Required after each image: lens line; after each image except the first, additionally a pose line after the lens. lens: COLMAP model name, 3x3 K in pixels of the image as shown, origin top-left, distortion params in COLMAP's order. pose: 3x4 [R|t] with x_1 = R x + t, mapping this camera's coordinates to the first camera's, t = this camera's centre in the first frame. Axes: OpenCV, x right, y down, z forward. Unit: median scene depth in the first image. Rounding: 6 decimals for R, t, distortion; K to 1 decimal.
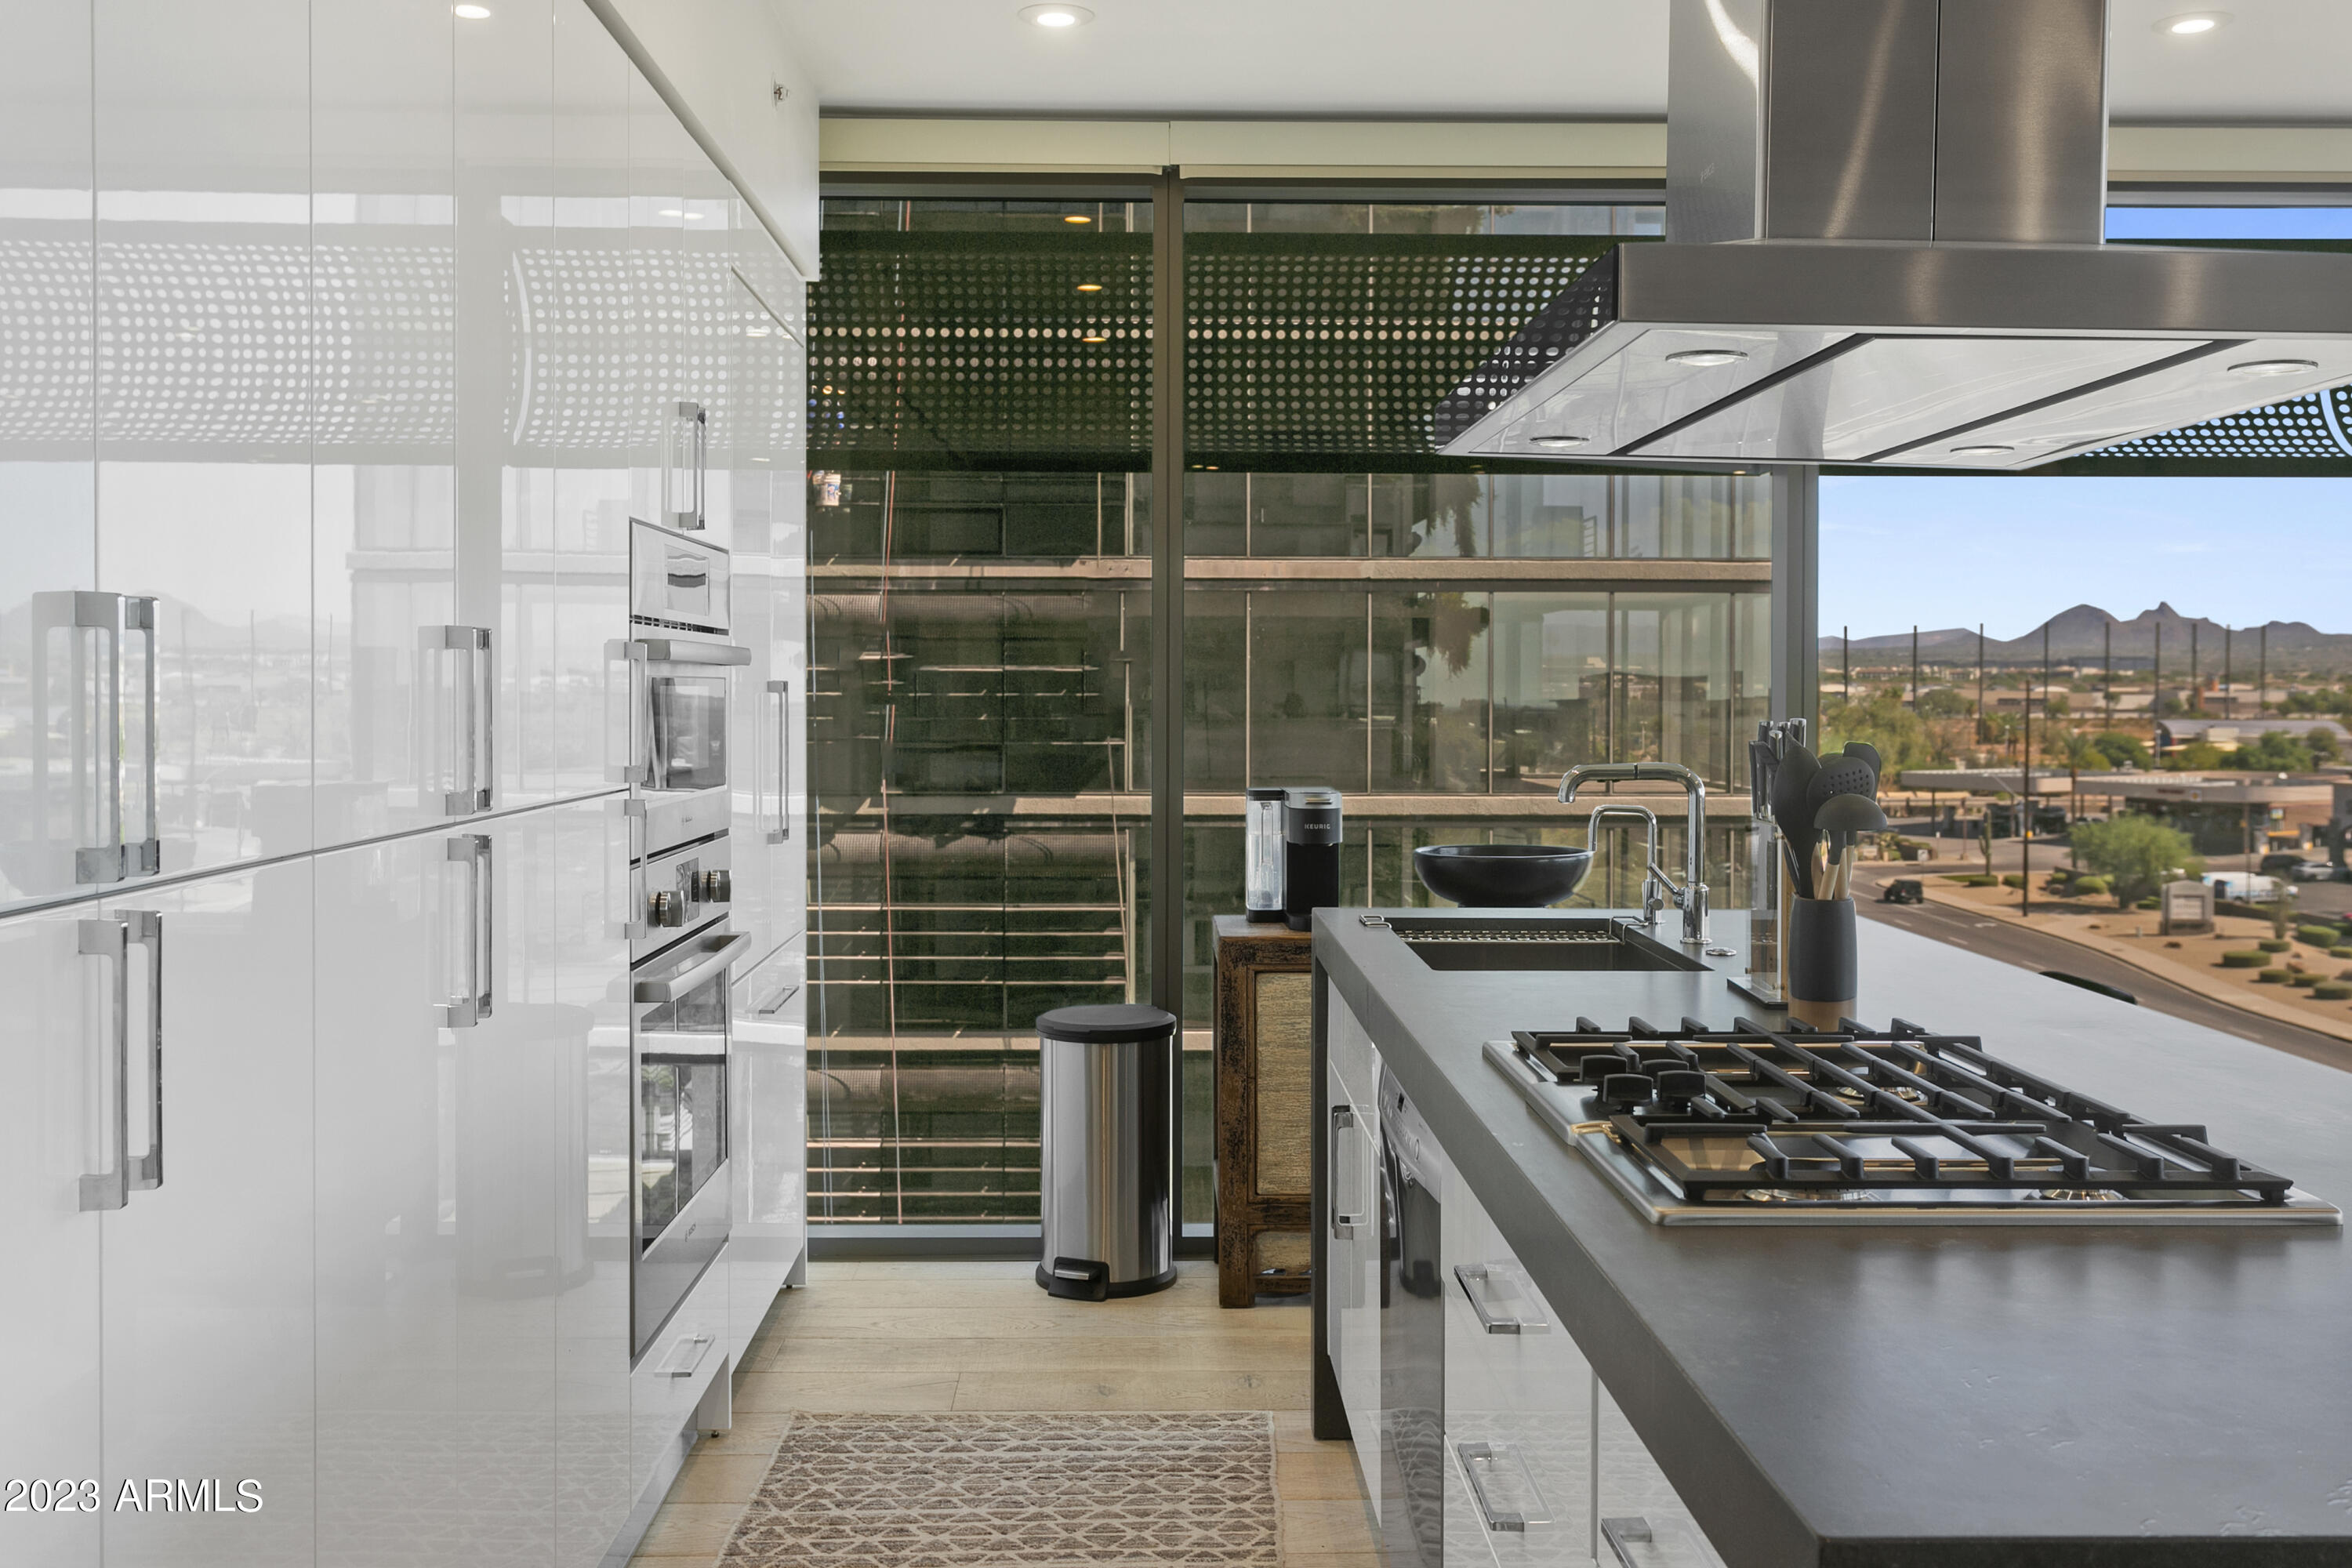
lens RADIAL K [[2149.9, 0, 1159.5], [0, 2149.9, 728.5], [0, 0, 1]] dist [0.004148, 0.000000]
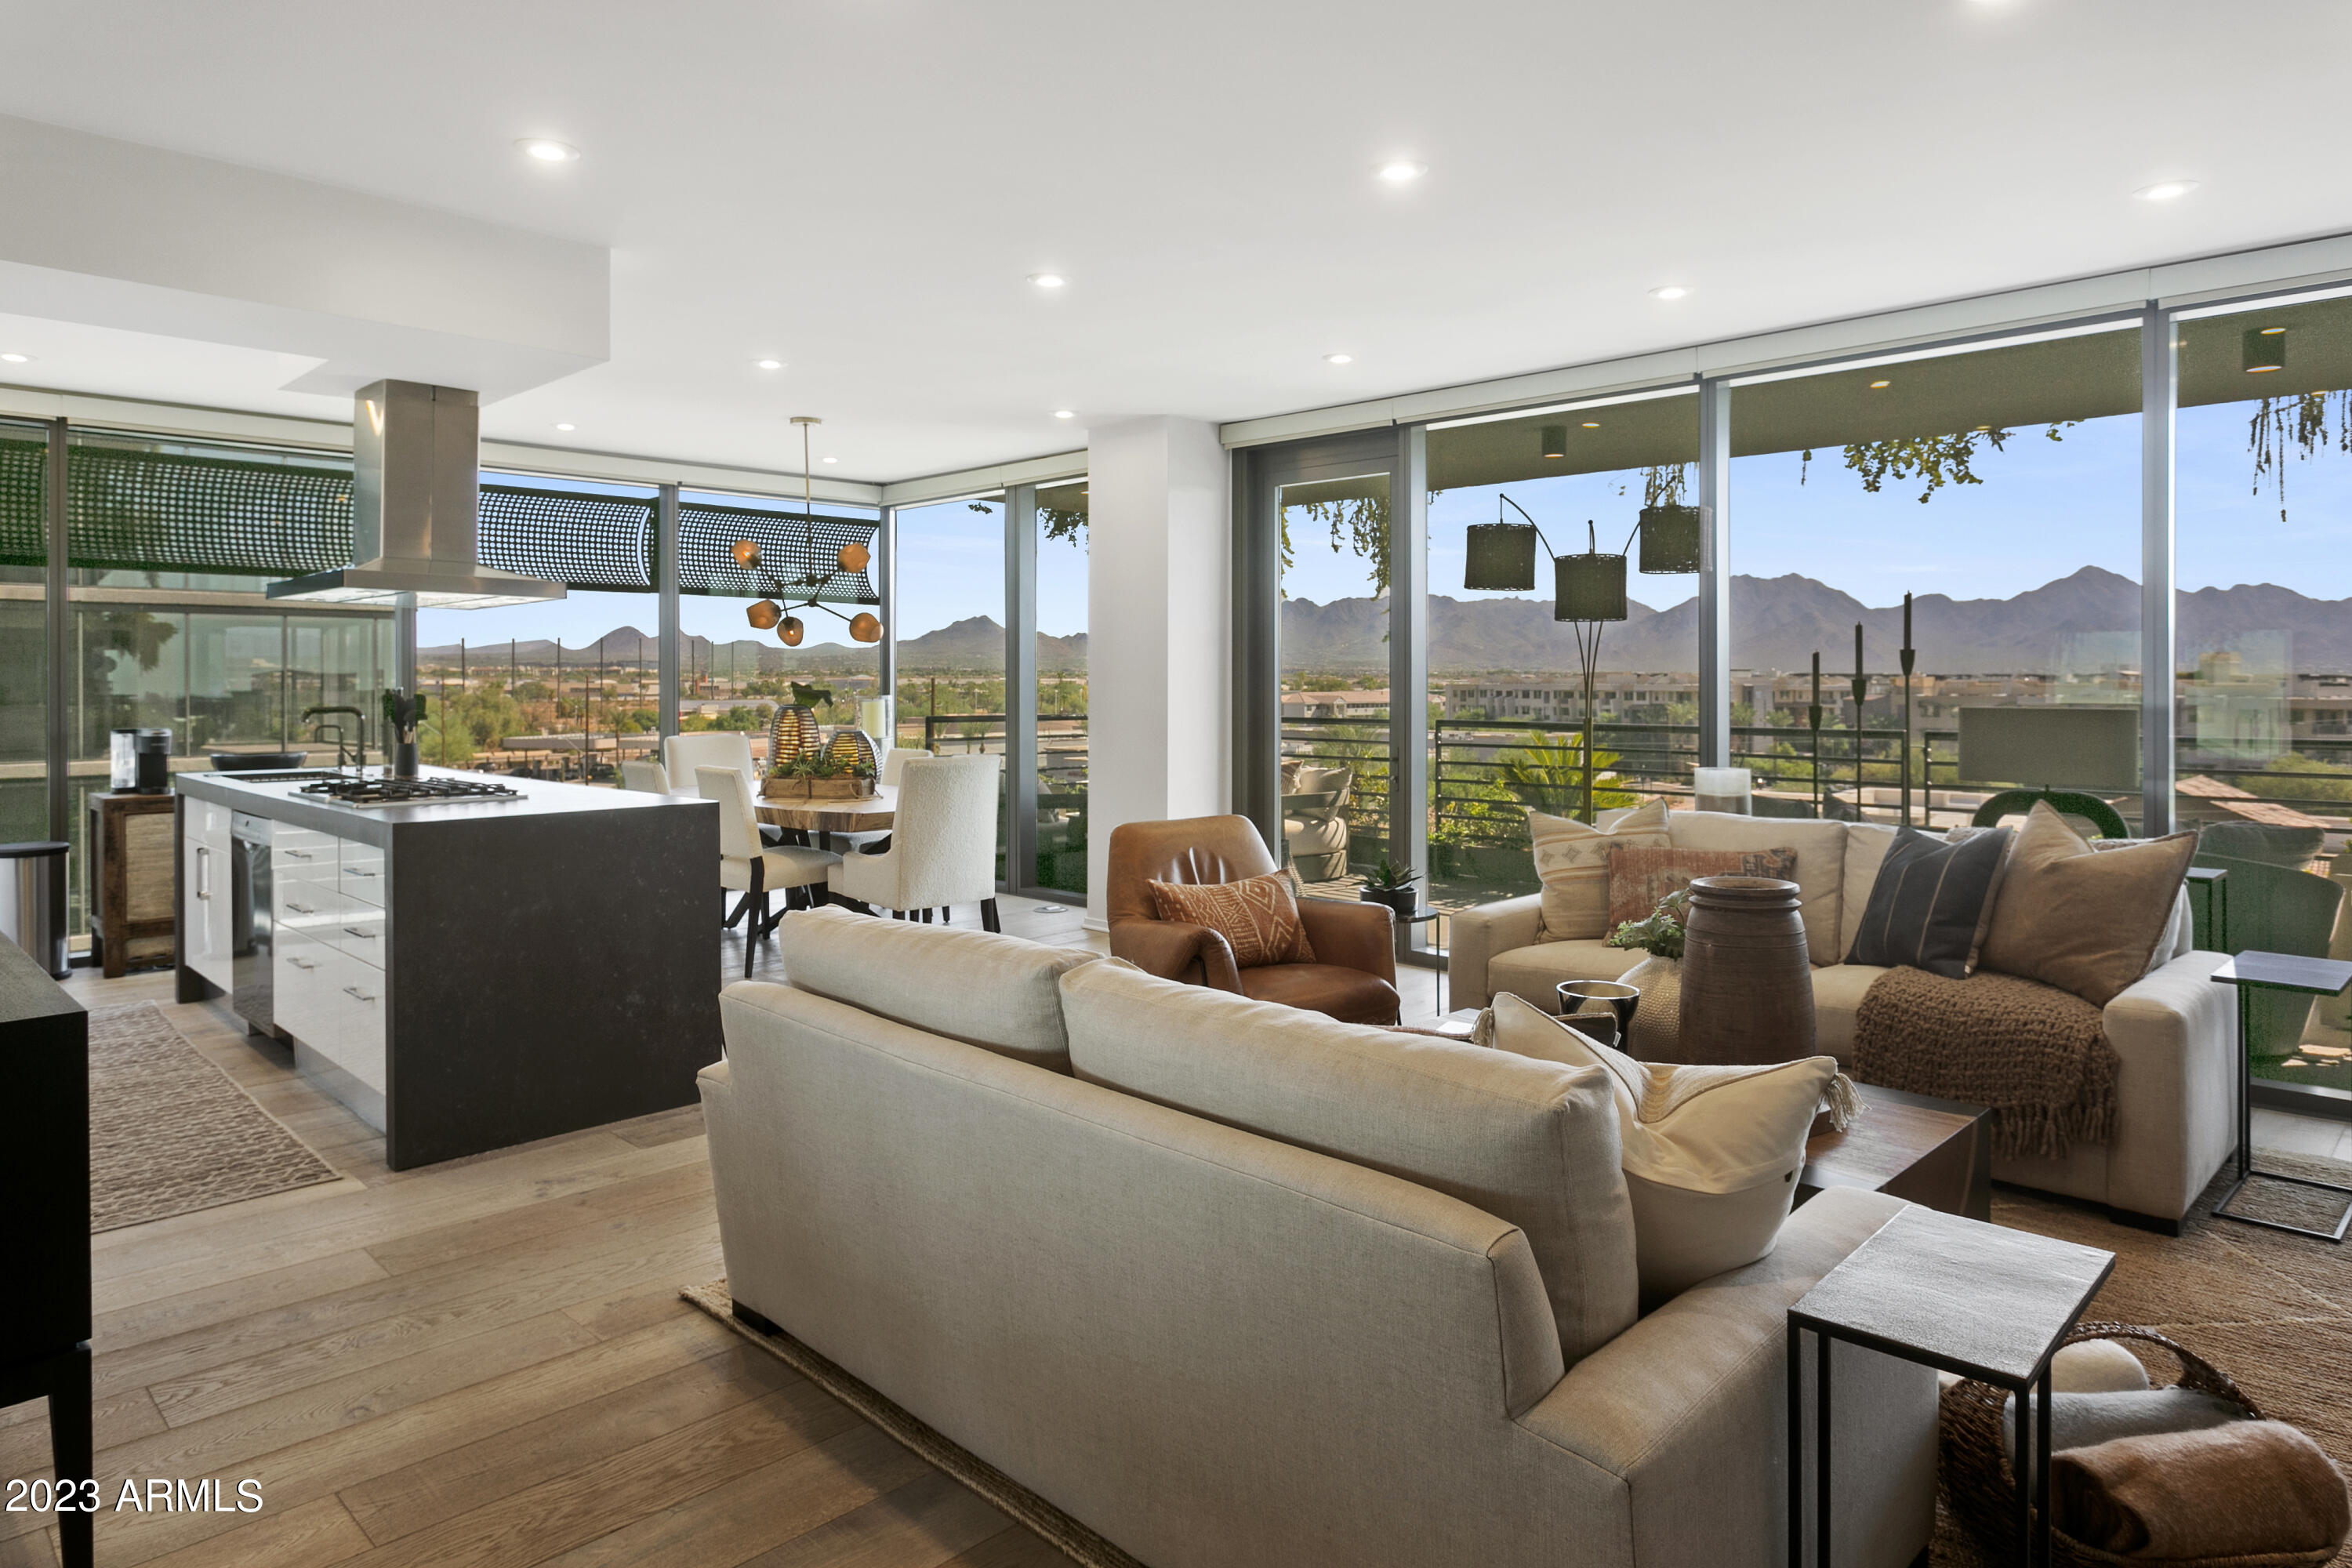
lens RADIAL K [[1427.7, 0, 1148.1], [0, 1427.7, 682.0], [0, 0, 1]] dist [0.000358, 0.006785]
pose [[0.727880, -0.004336, 0.685691, -0.023685], [0.016723, 0.999795, -0.011430, 0.002196], [-0.685501, 0.019787, 0.727803, -0.089246]]
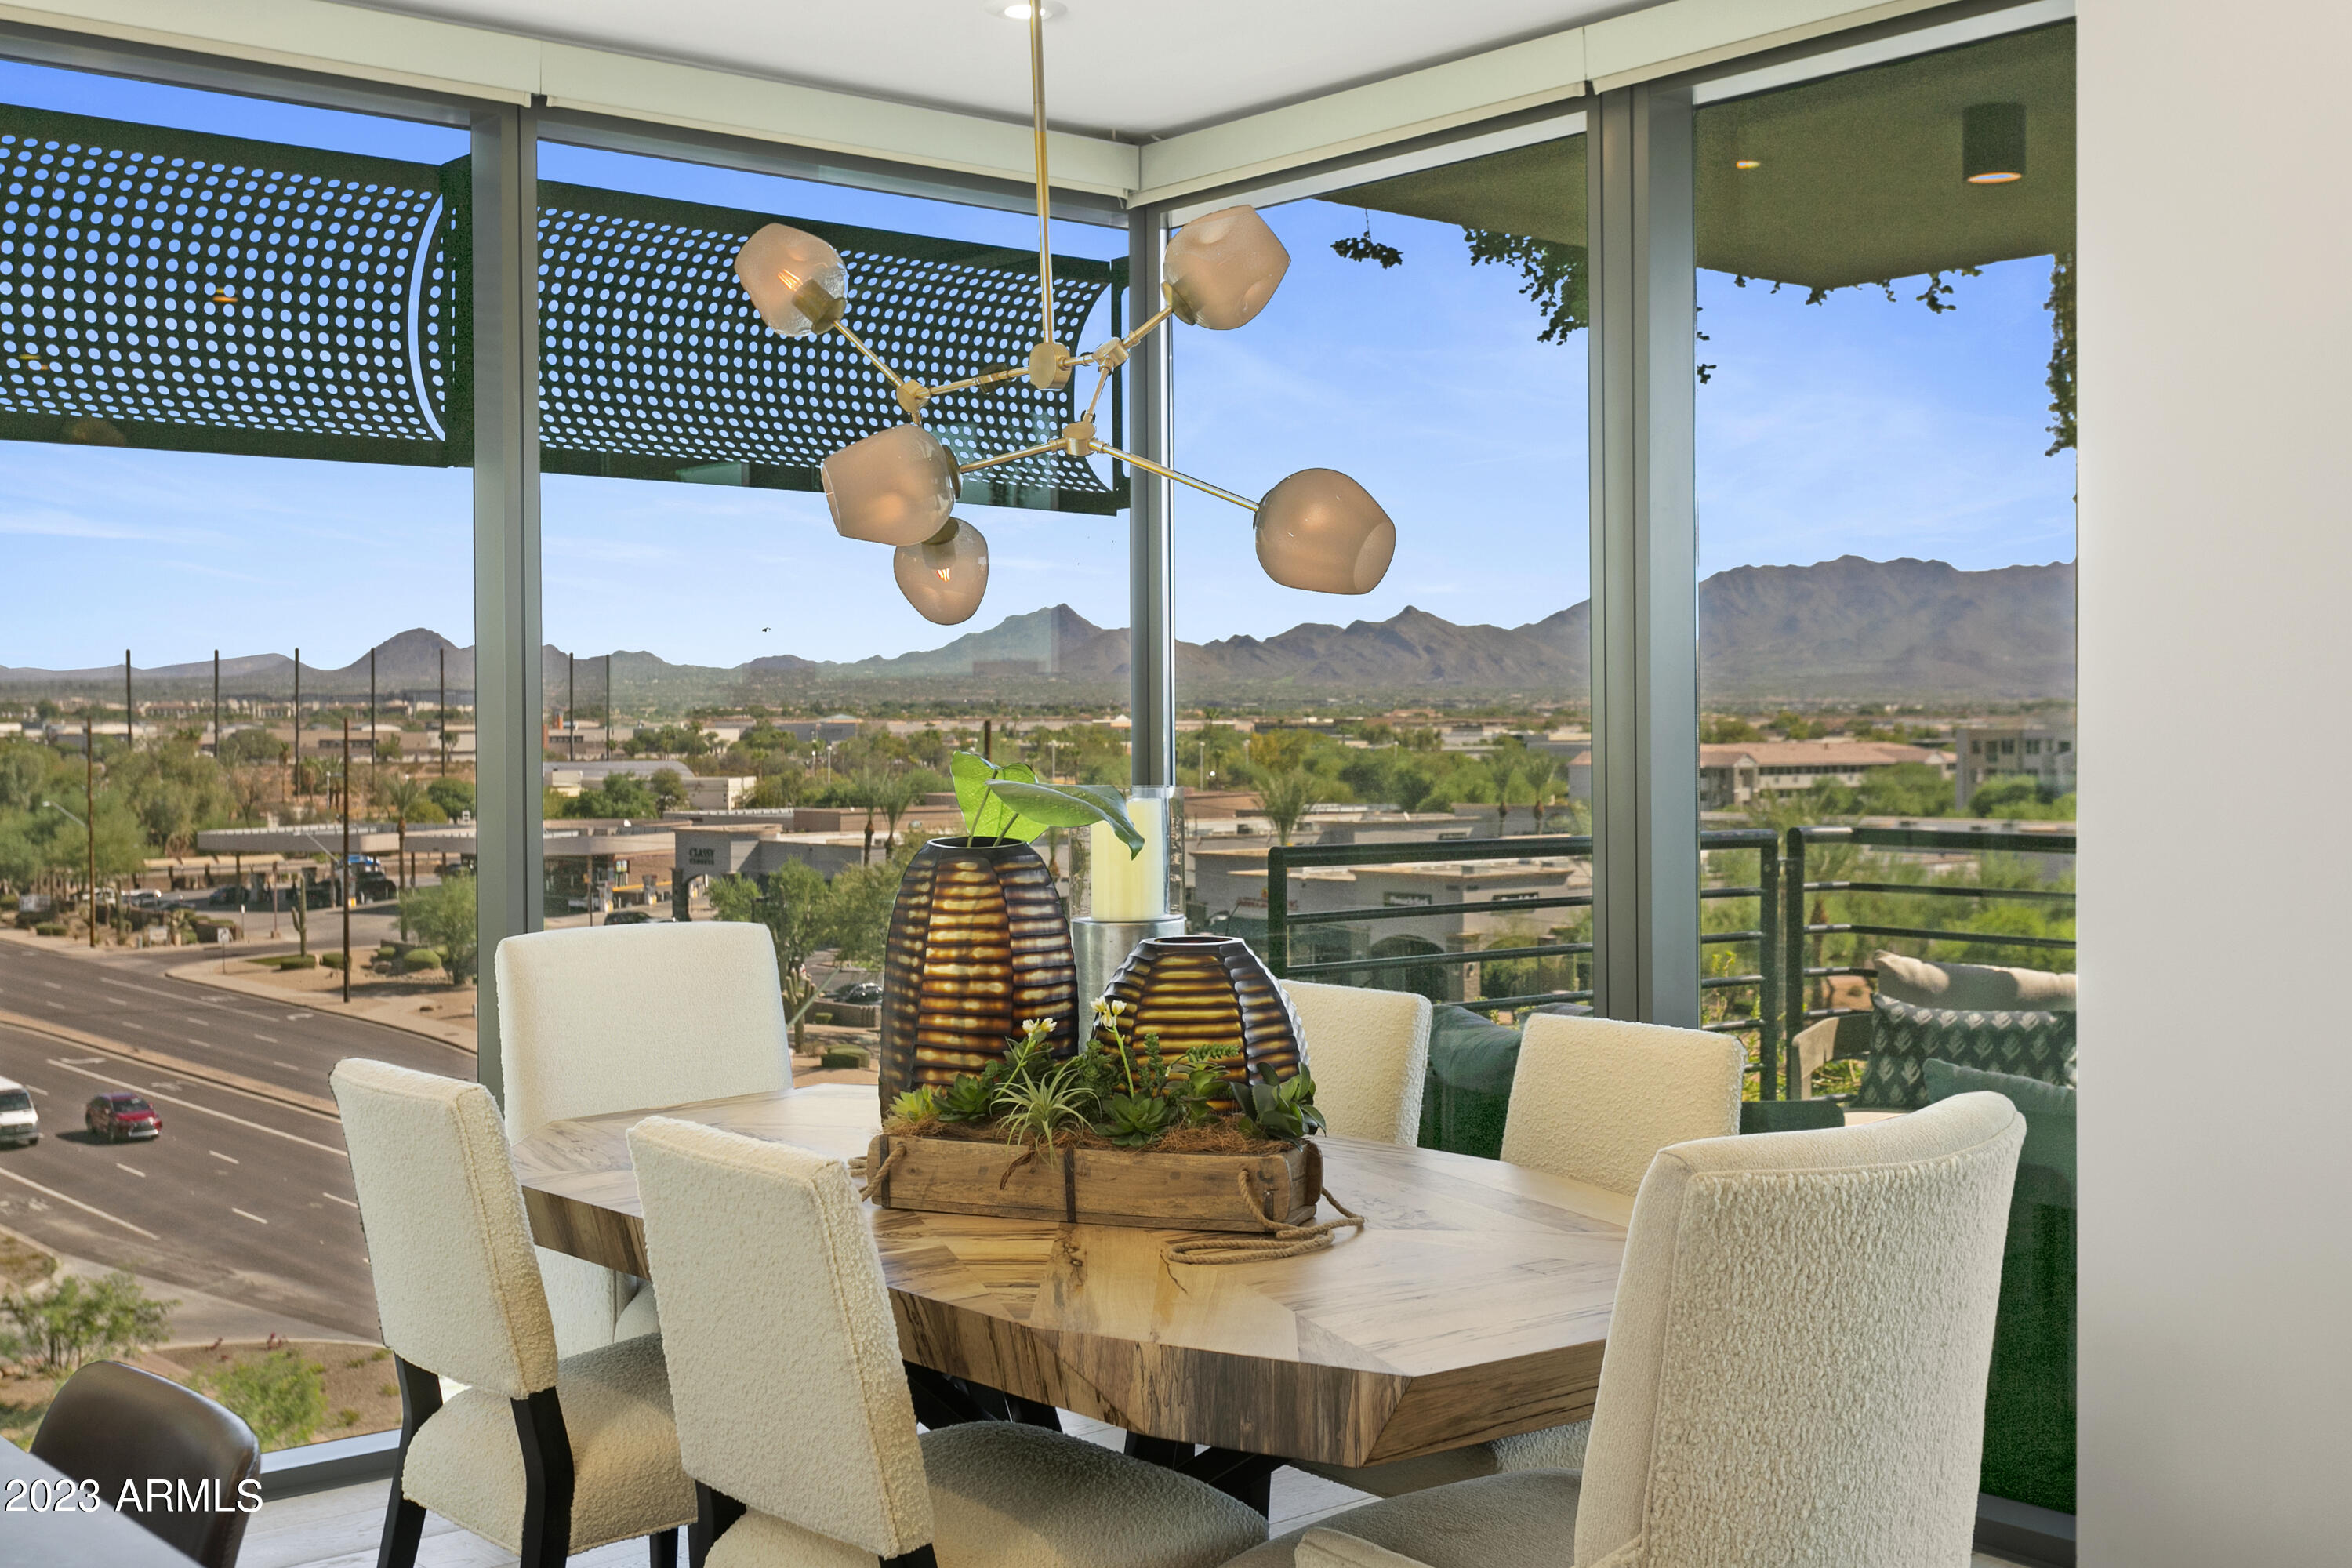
lens RADIAL K [[2652.2, 0, 1137.3], [0, 2652.2, 753.0], [0, 0, 1]] dist [0.032337, 0.000000]
pose [[0.784149, -0.012773, 0.620440, 0.022302], [0.018590, 0.999823, -0.002911, -0.000703], [-0.620293, 0.013816, 0.784248, 0.012108]]
